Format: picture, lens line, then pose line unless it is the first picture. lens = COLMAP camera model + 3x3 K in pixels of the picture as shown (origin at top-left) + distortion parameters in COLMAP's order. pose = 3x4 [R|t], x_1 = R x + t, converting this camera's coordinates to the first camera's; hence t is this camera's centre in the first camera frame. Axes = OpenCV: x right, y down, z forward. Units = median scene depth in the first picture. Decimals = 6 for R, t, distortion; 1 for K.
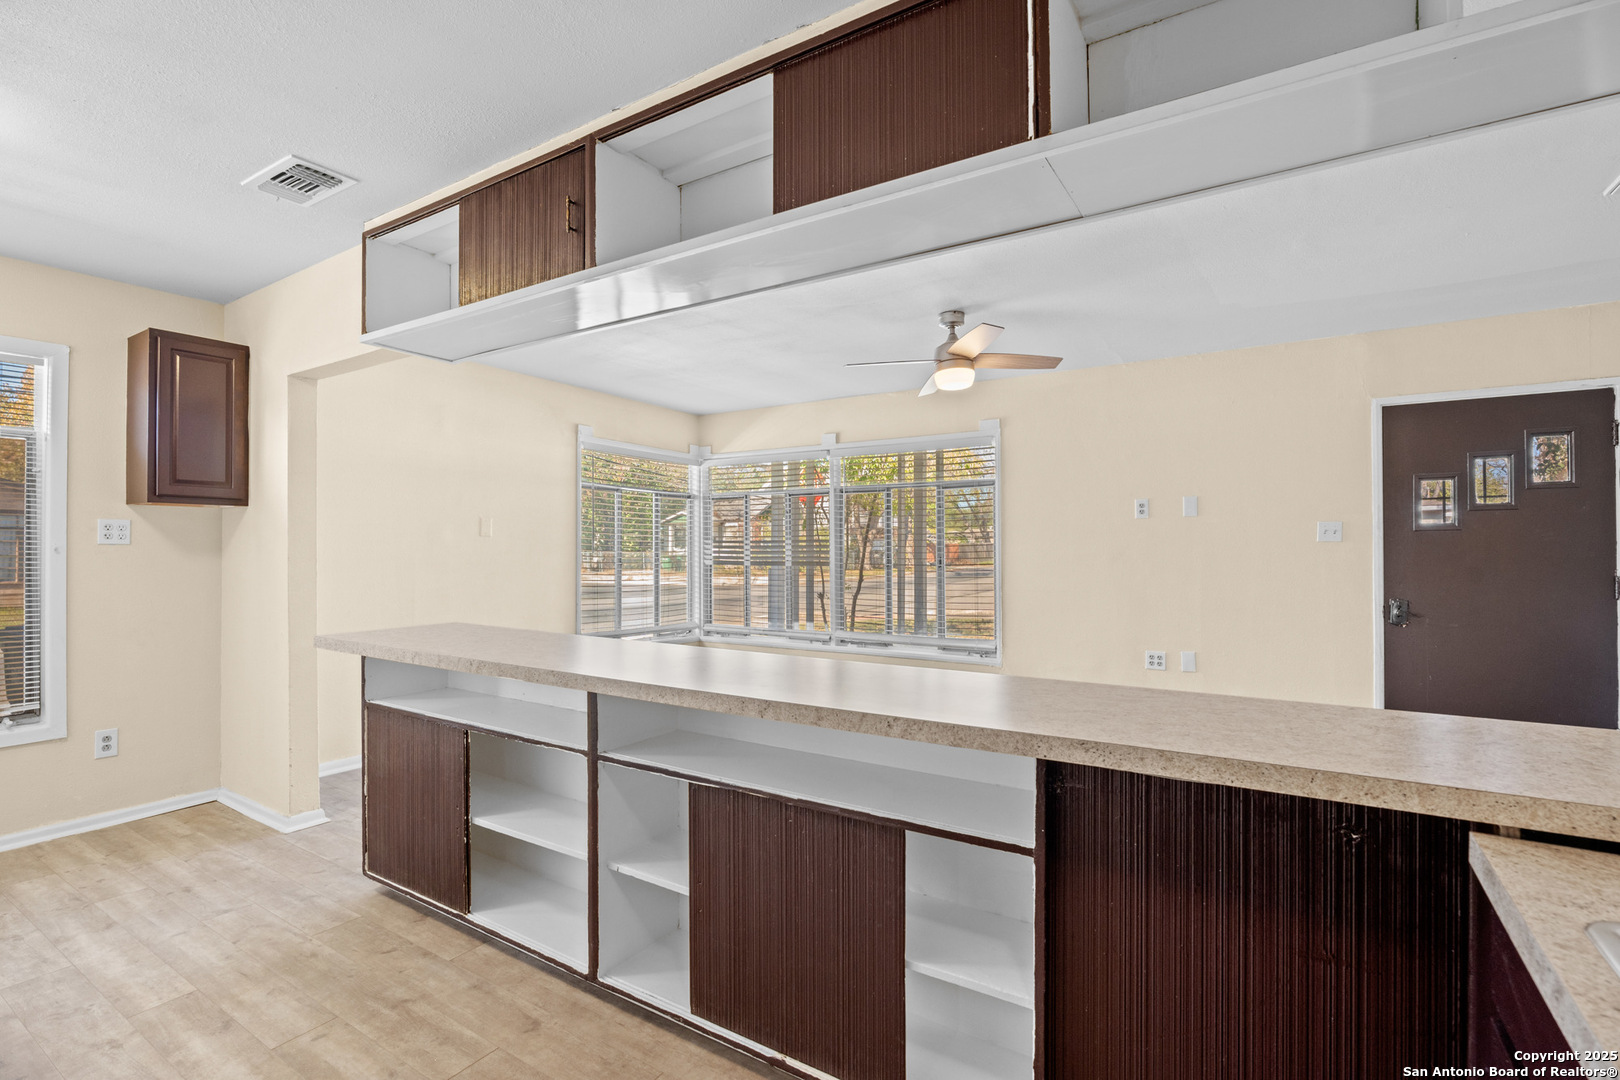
lens RADIAL K [[734.3, 0, 808.5], [0, 734.3, 540.6], [0, 0, 1]] dist [-0.005365, -0.001402]
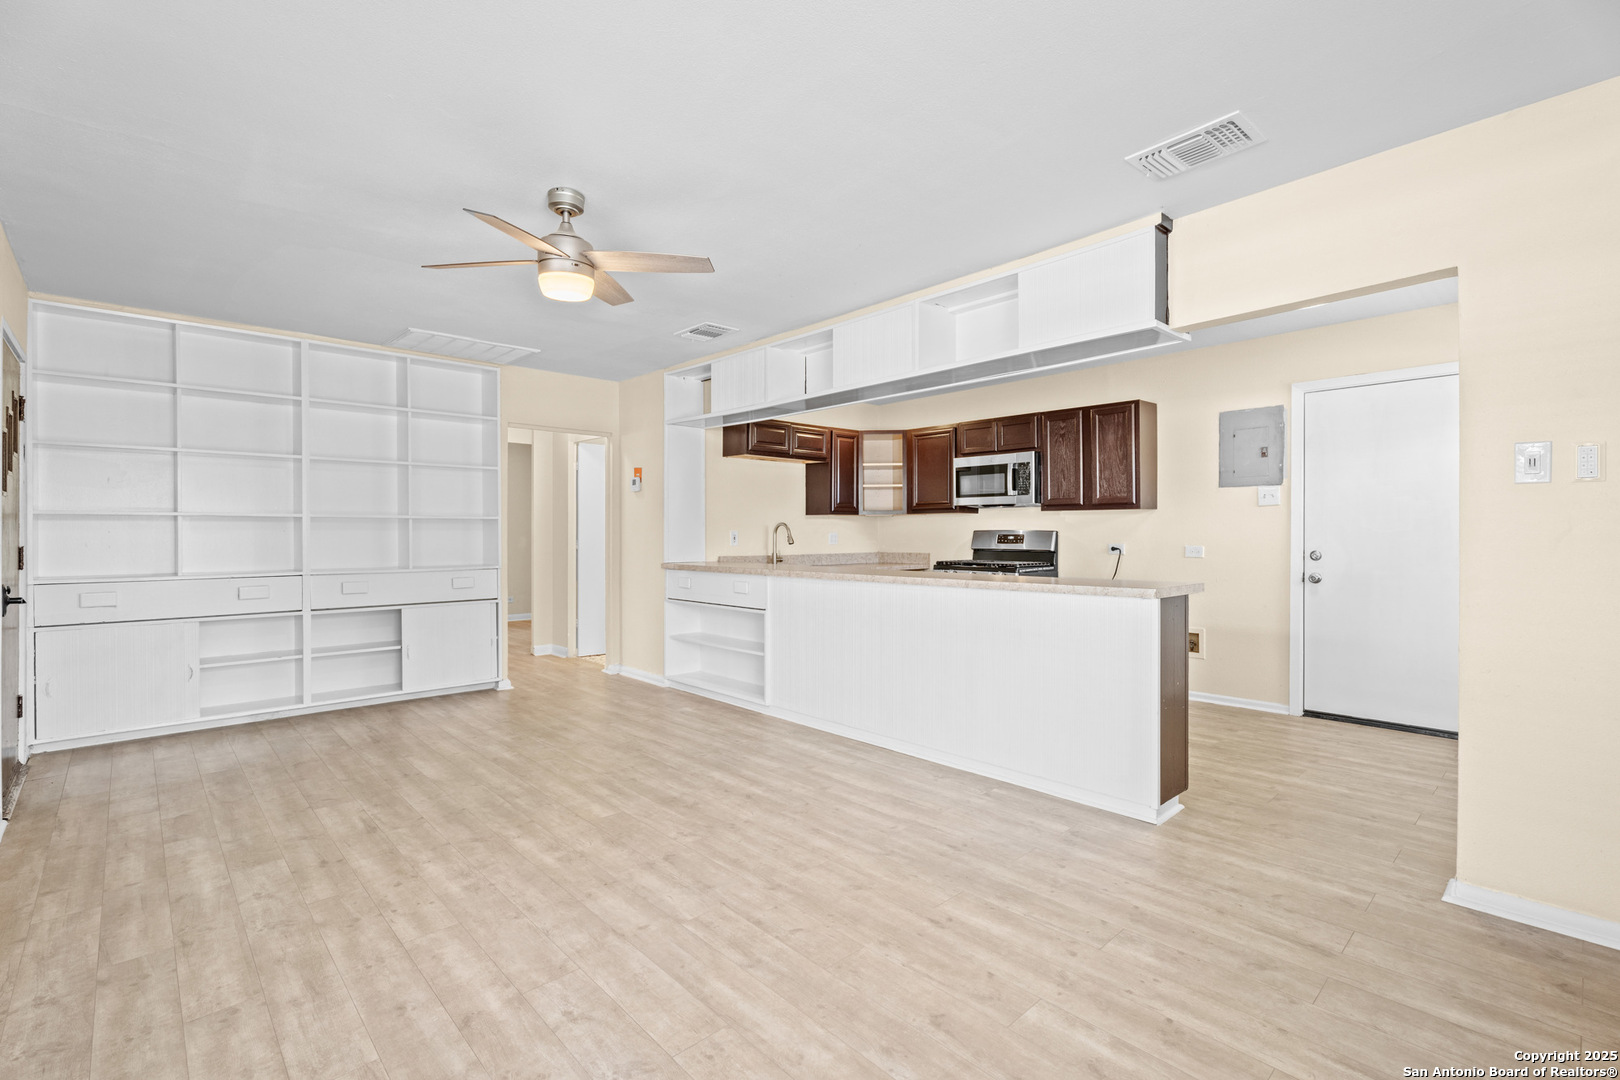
lens RADIAL K [[734.3, 0, 804.9], [0, 734.3, 537.1], [0, 0, 1]] dist [-0.005365, -0.001402]
pose [[-0.965339, 0.000320, 0.260998, -0.271605], [-0.001441, 0.999977, -0.006557, 0.049443], [-0.260994, -0.006706, -0.965317, 1.977478]]
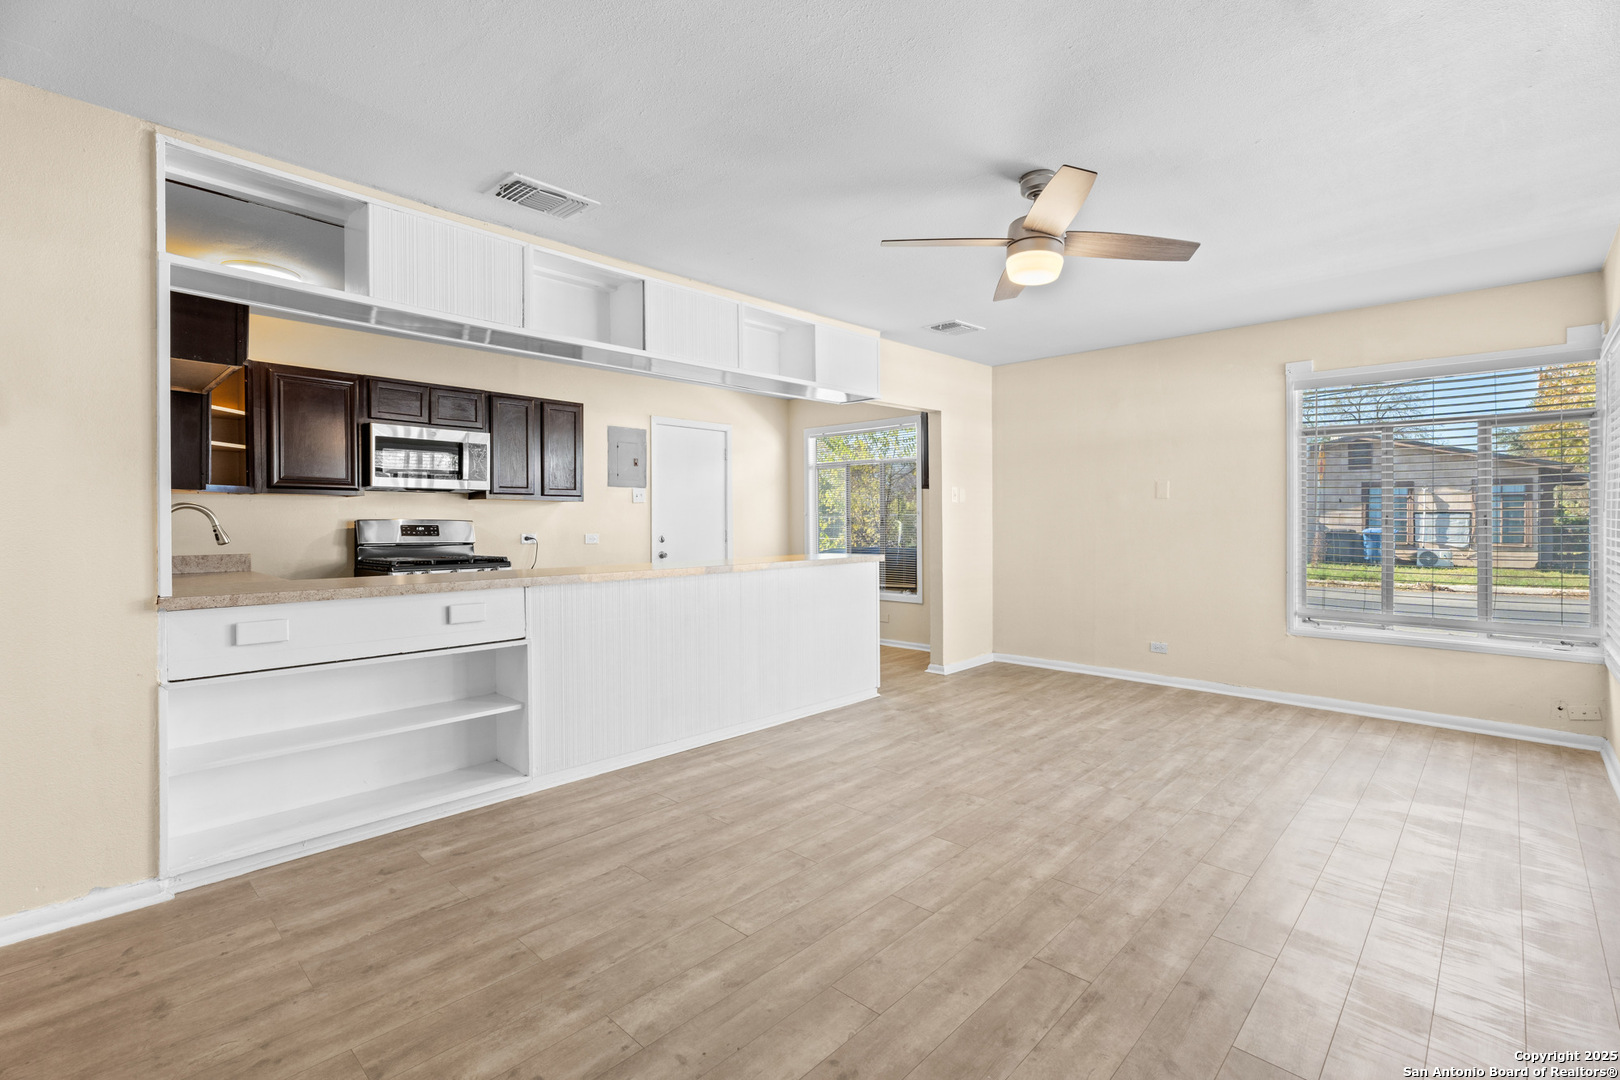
lens RADIAL K [[734.3, 0, 809.8], [0, 734.3, 534.8], [0, 0, 1]] dist [-0.005365, -0.001402]
pose [[-0.191452, 0.018279, -0.981332, 1.121942], [0.014455, 0.999771, 0.015802, 0.036774], [0.981396, -0.011160, -0.191672, 1.106113]]
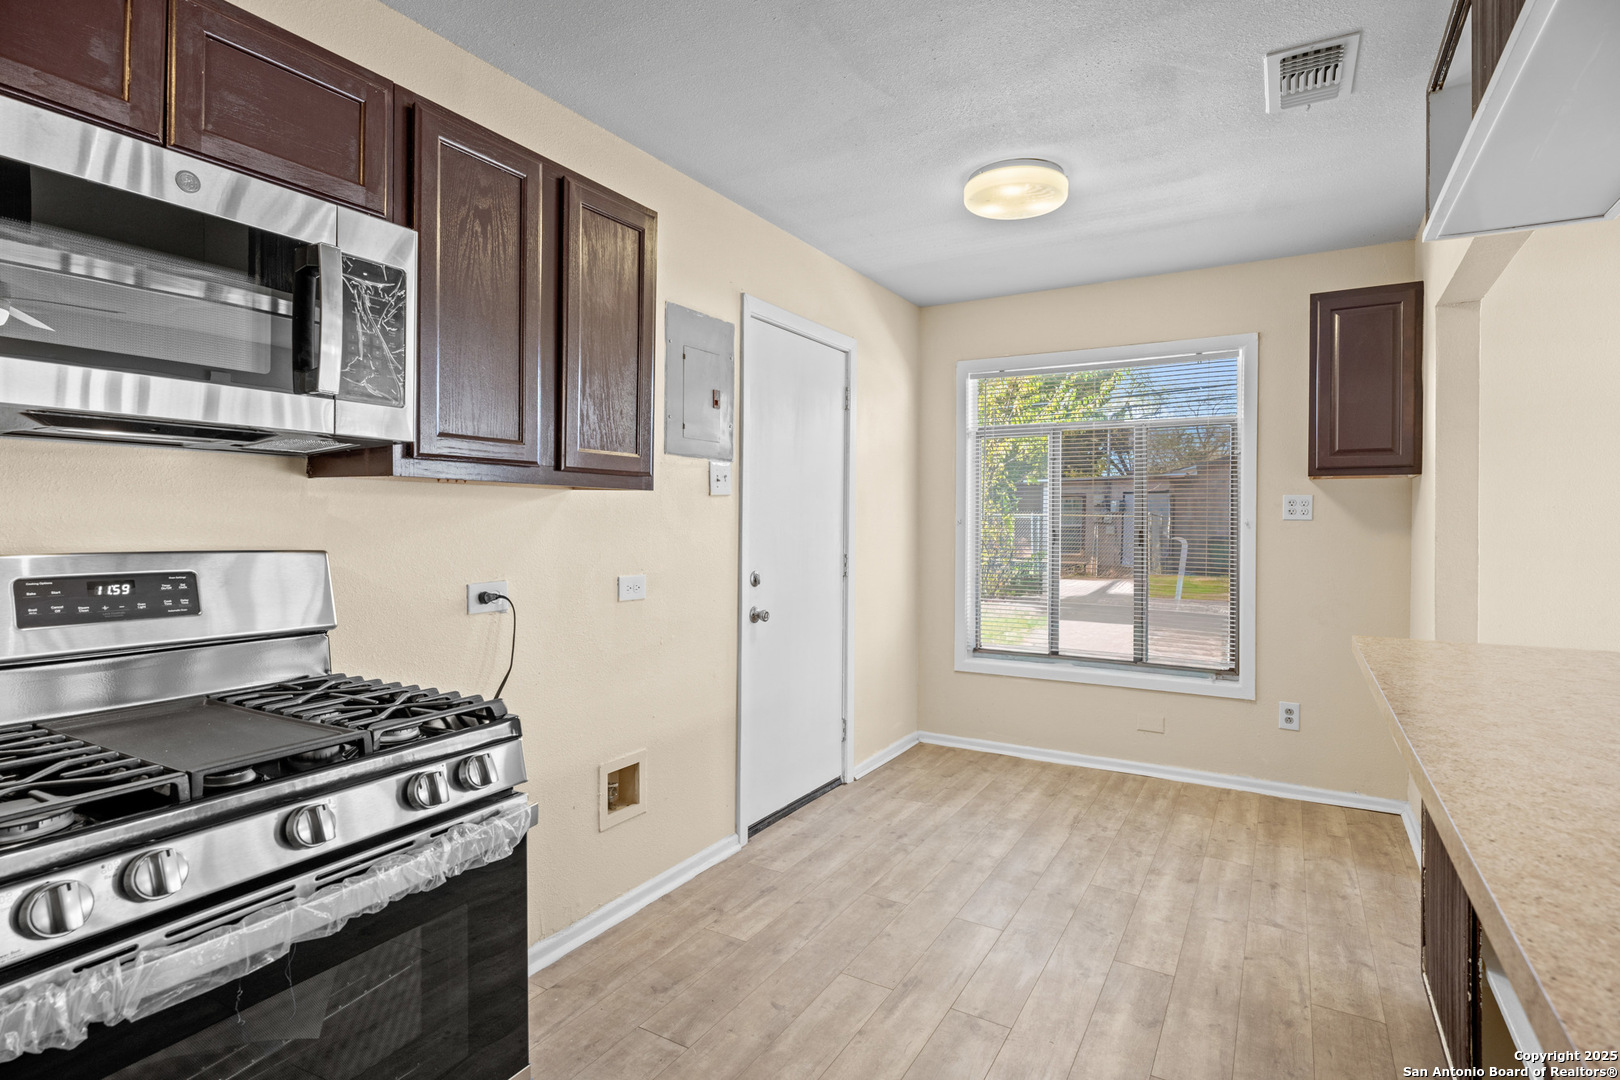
lens RADIAL K [[805.0, 0, 804.2], [0, 805.0, 527.1], [0, 0, 1]] dist [-0.000246, -0.000597]
pose [[0.026116, 0.010583, -0.999603, 0.145827], [0.004316, 0.999933, 0.010699, 0.000341], [0.999650, -0.004593, 0.026068, 0.316483]]
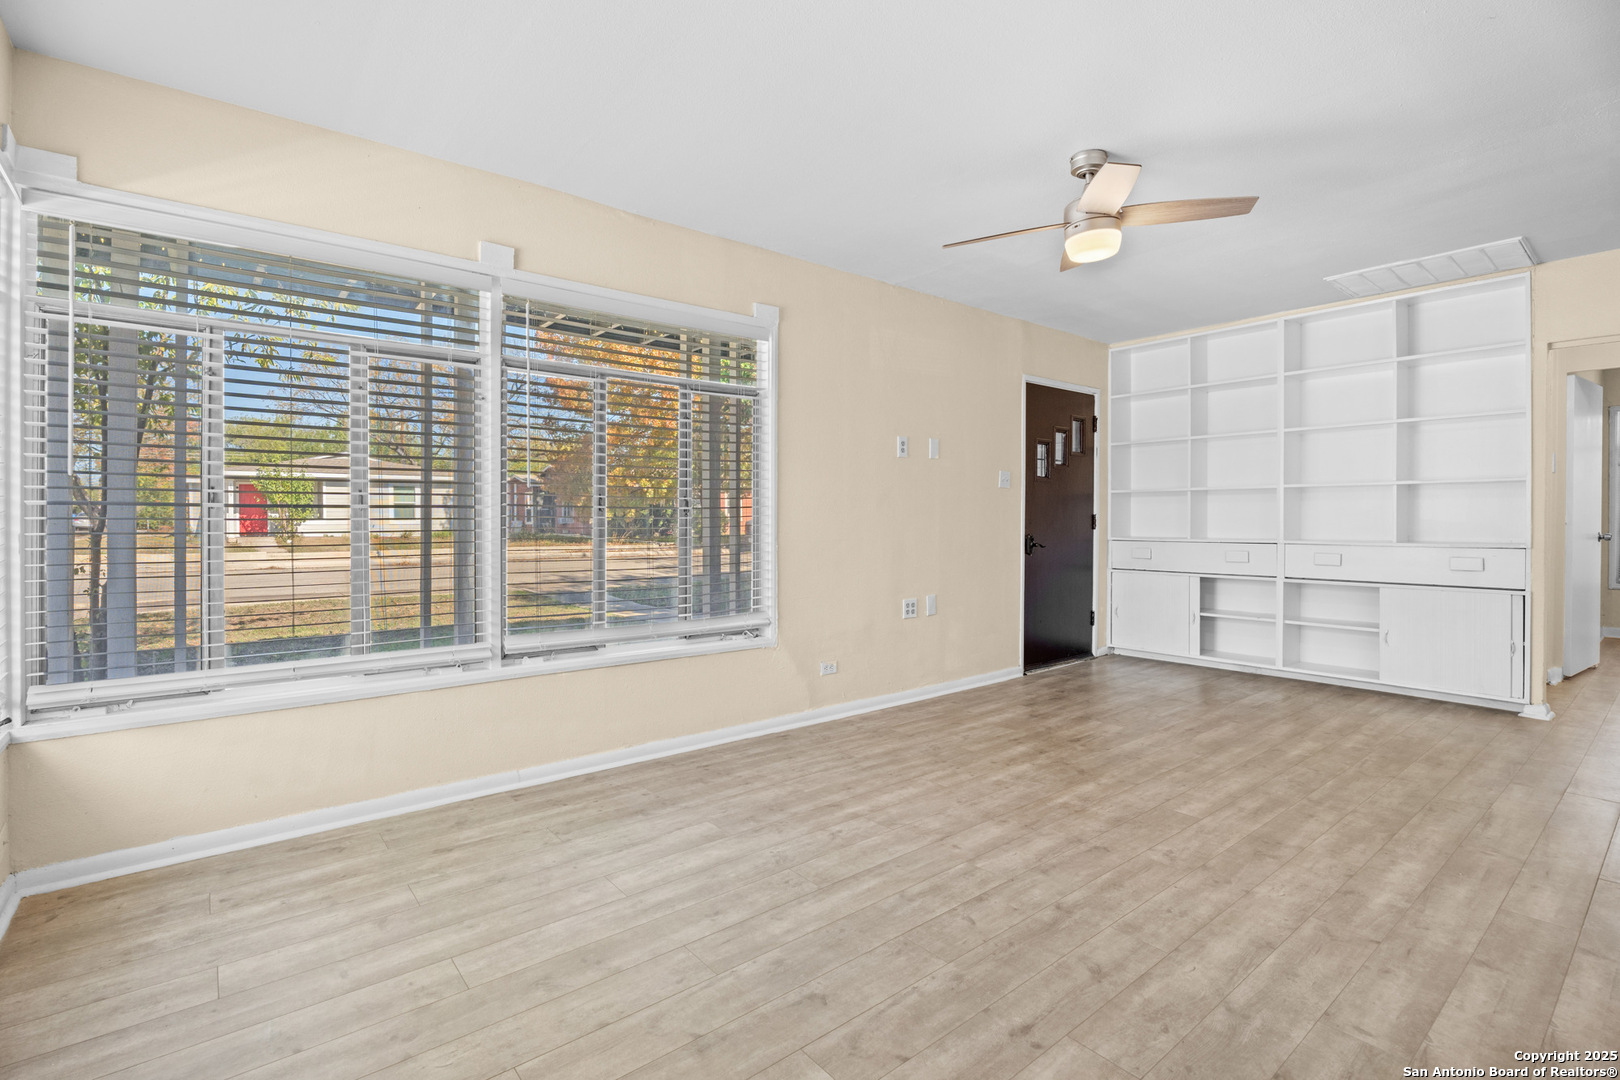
lens RADIAL K [[734.3, 0, 804.5], [0, 734.3, 543.9], [0, 0, 1]] dist [-0.005365, -0.001402]
pose [[0.330227, -0.032581, 0.943339, -0.719733], [-0.008239, 0.999267, 0.037397, 0.068580], [-0.943866, -0.020122, 0.329716, 1.238186]]
